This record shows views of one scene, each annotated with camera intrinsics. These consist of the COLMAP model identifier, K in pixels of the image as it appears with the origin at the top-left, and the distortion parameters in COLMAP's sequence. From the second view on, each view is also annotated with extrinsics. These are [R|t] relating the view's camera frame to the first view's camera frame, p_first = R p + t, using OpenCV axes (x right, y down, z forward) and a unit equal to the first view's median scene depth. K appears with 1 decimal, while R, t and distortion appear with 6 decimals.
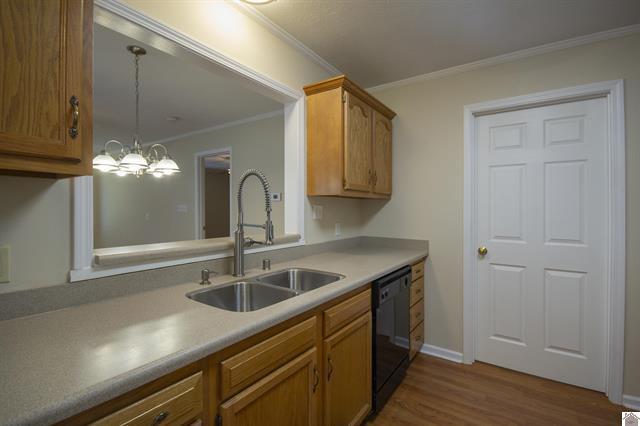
lens RADIAL K [[308.0, 0, 320.4], [0, 308.0, 211.8], [0, 0, 1]] dist [-0.000414, -0.000290]
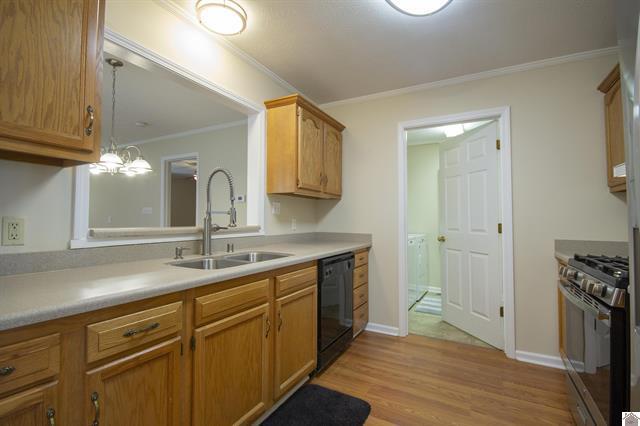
lens RADIAL K [[338.0, 0, 332.4], [0, 338.0, 222.3], [0, 0, 1]] dist [-0.001364, -0.000151]
pose [[0.993792, 0.005973, 0.111095, 0.066576], [-0.002930, 0.999616, -0.027538, 0.099391], [-0.111217, 0.027041, 0.993428, -0.324161]]
